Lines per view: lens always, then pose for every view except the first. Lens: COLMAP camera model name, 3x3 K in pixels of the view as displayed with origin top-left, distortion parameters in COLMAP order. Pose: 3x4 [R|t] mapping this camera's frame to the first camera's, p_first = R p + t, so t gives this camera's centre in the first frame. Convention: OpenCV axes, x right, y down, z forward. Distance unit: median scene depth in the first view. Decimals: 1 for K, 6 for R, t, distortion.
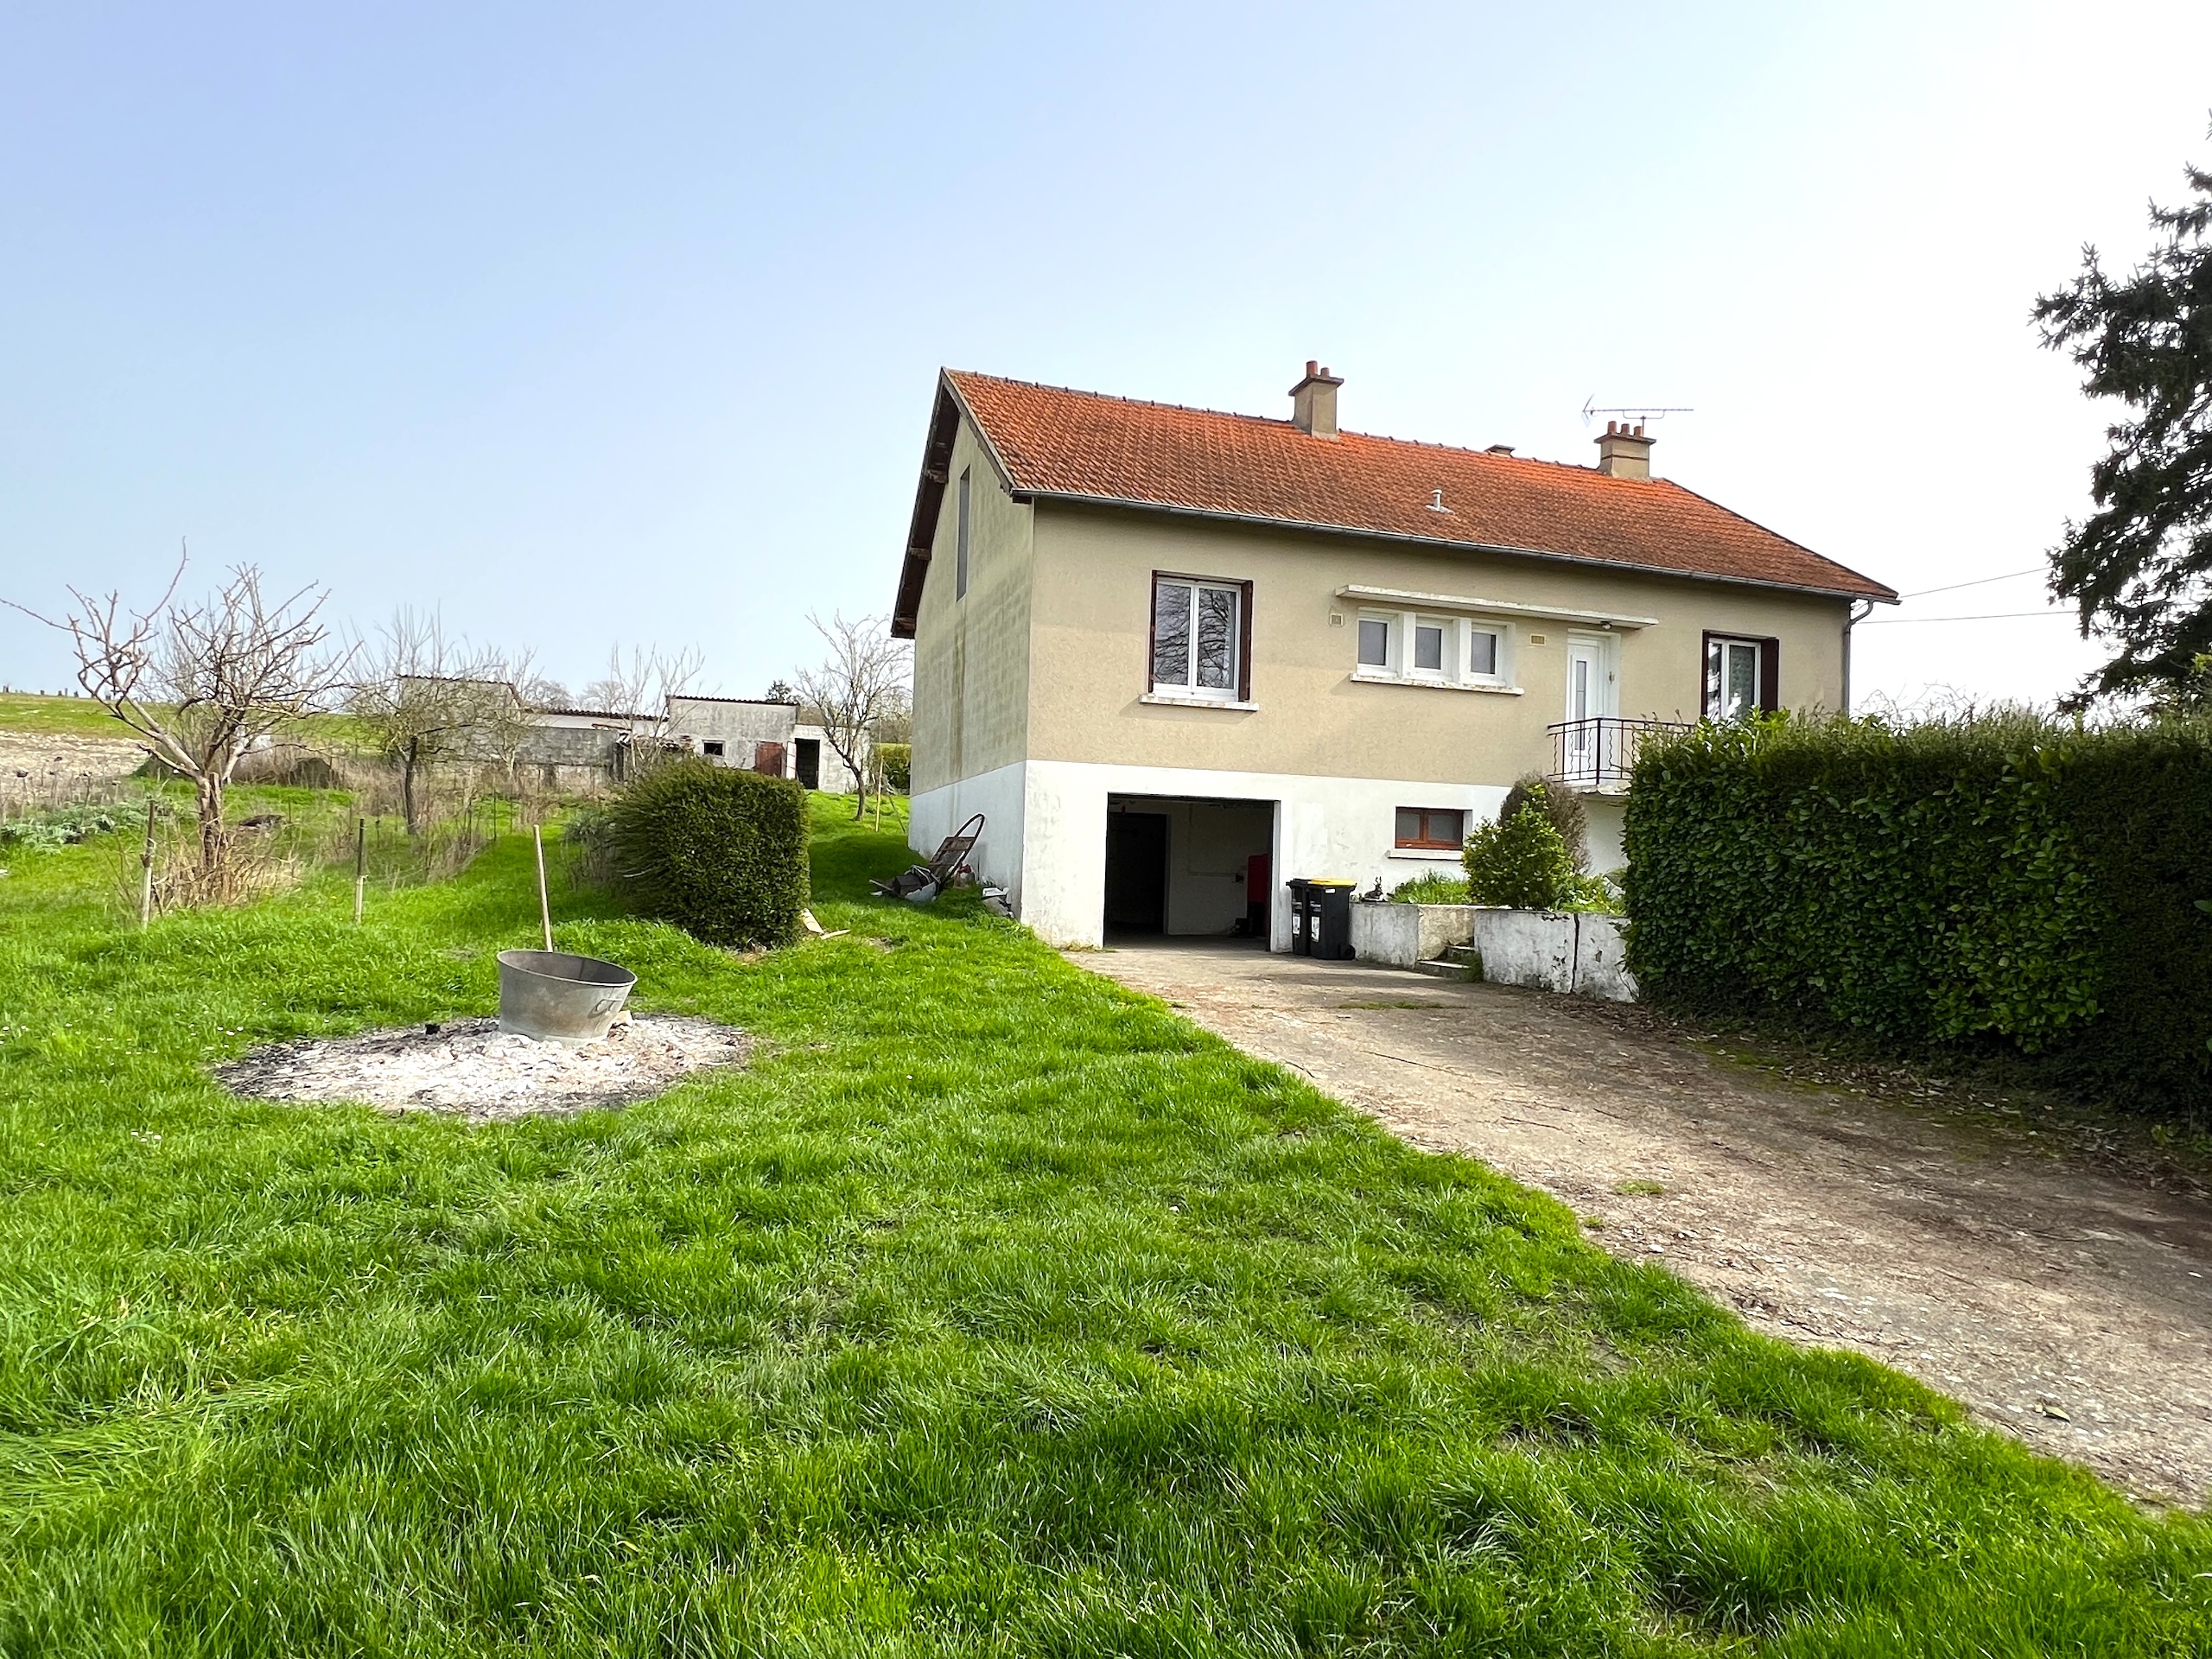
lens RADIAL K [[1221.6, 0, 1106.0], [0, 1221.6, 829.5], [0, 0, 1]] dist [0.000993, 0.000007]
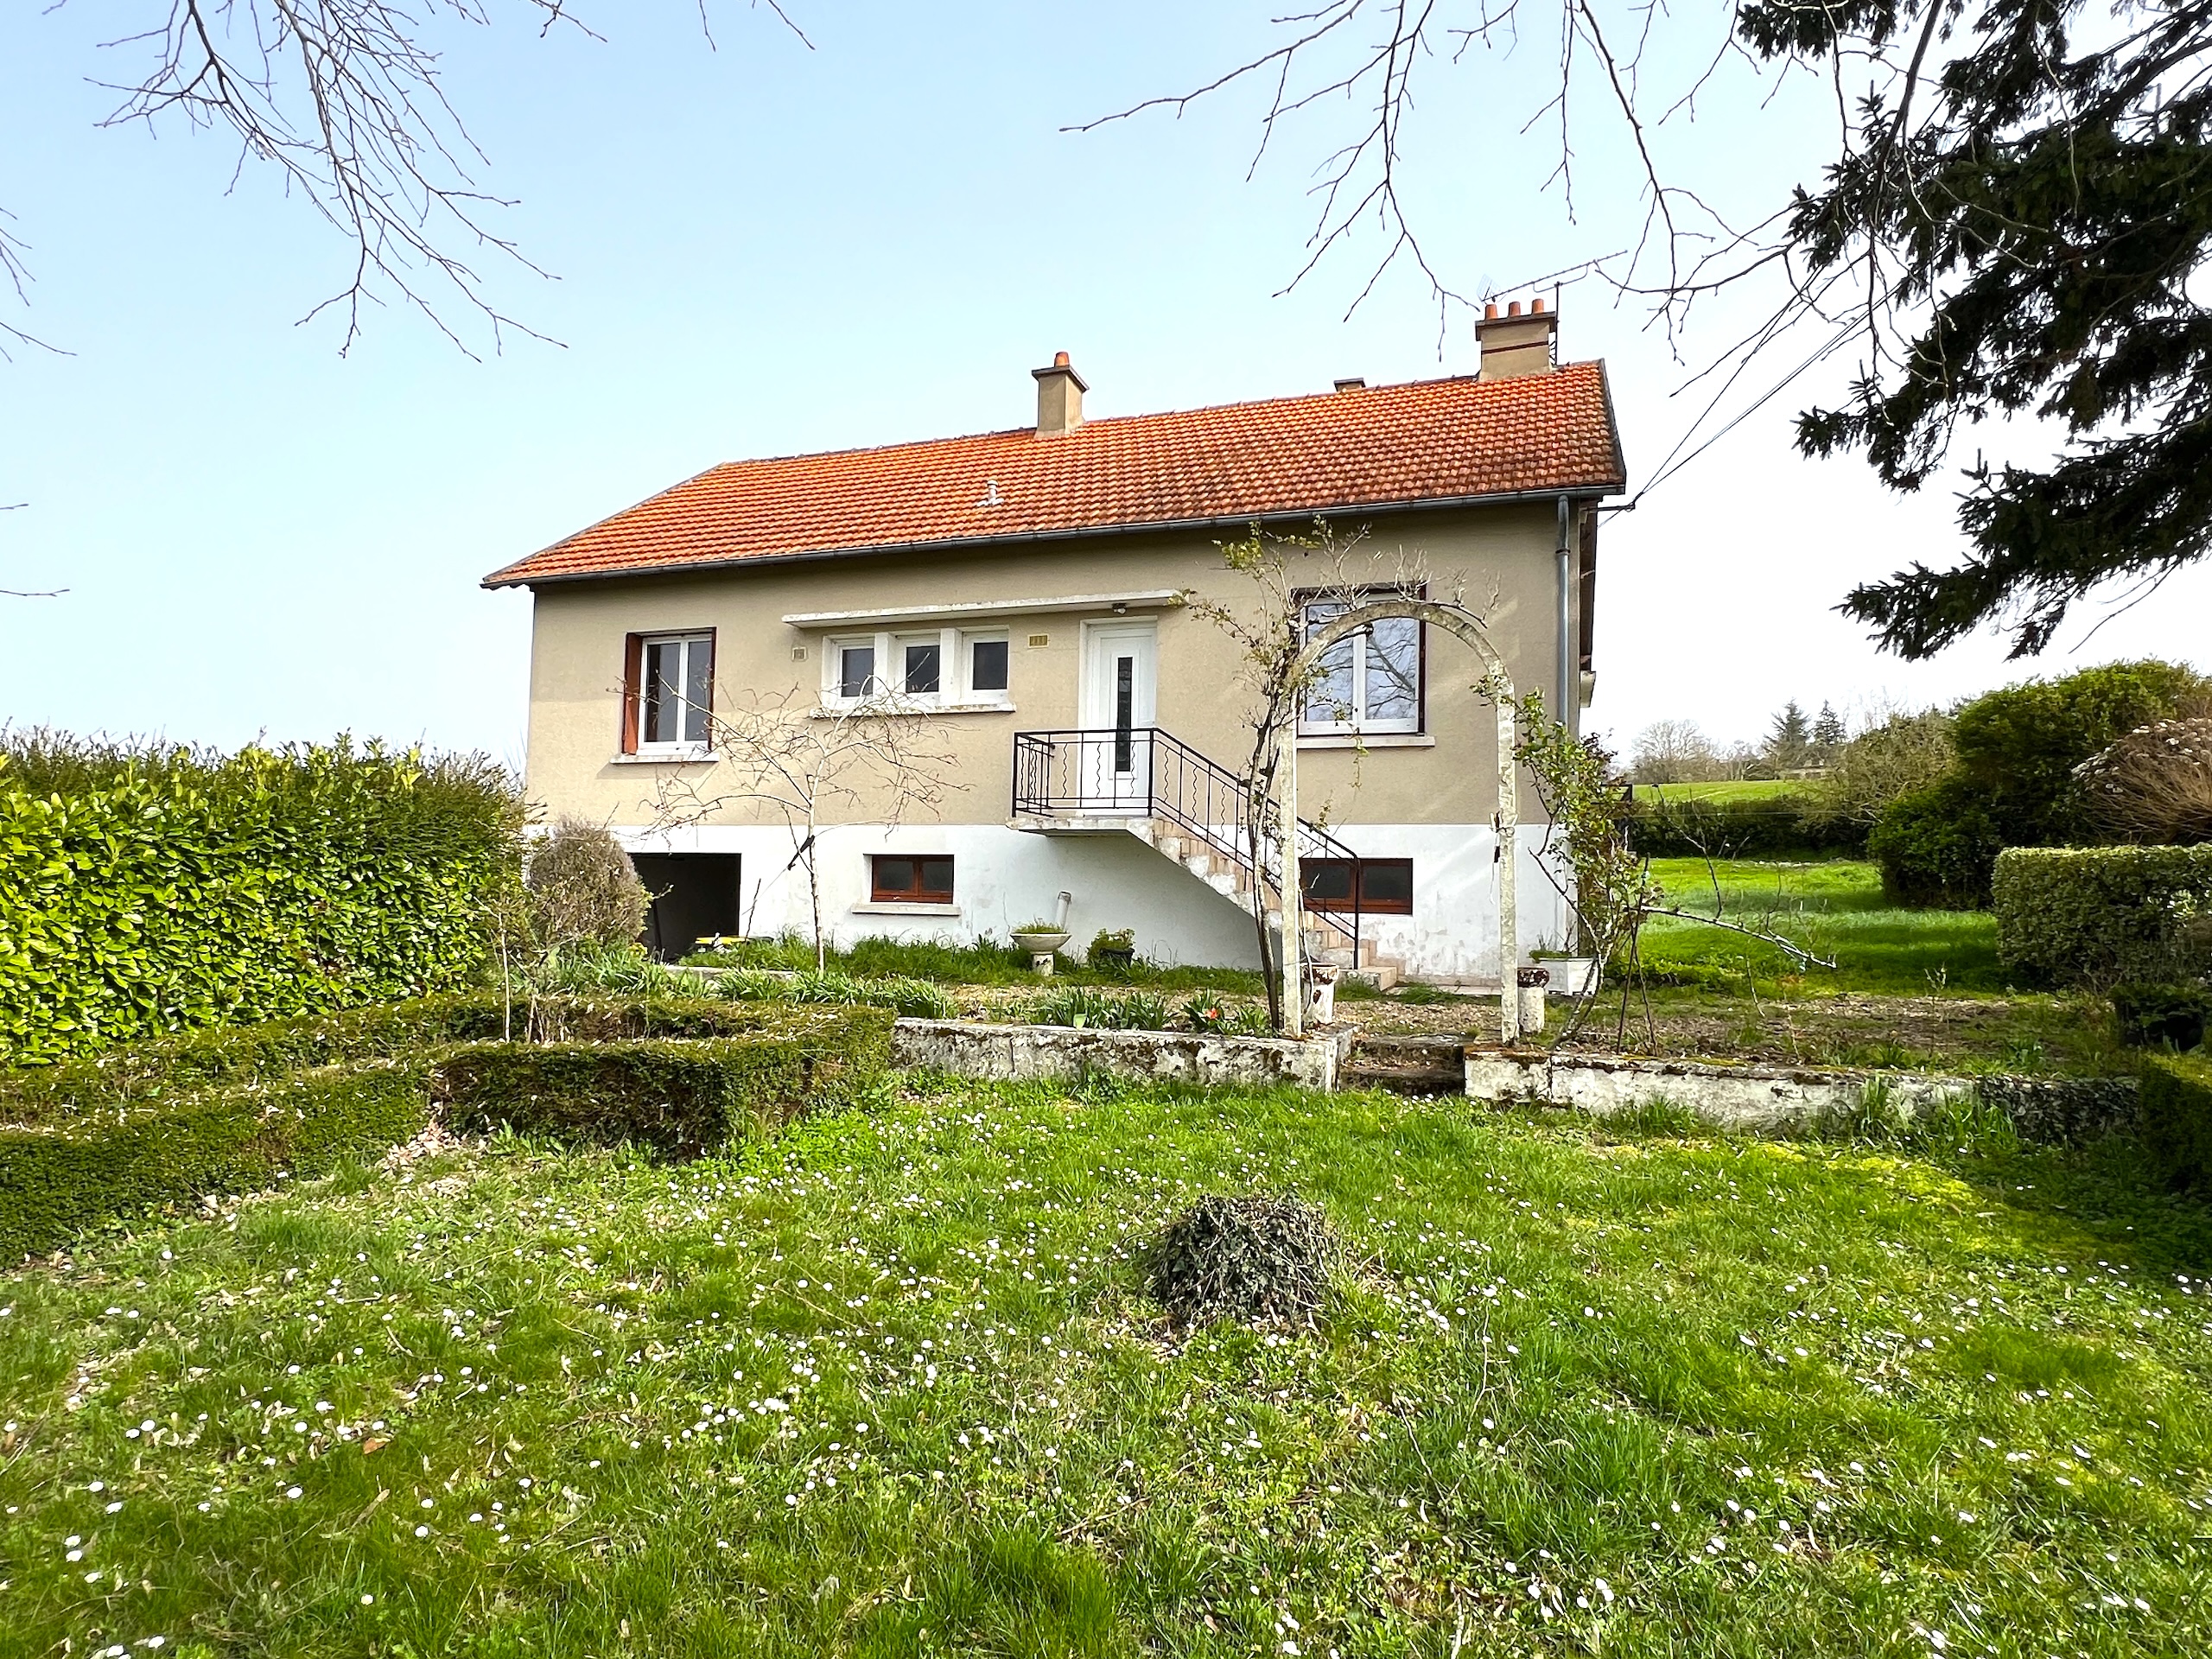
lens RADIAL K [[1240.0, 0, 1096.9], [0, 1240.0, 843.7], [0, 0, 1]] dist [-0.001002, 0.000303]
pose [[0.807853, -0.045121, -0.587654, 0.892642], [0.026361, 0.998834, -0.040454, 0.014036], [0.588794, 0.017190, 0.808101, 0.373785]]
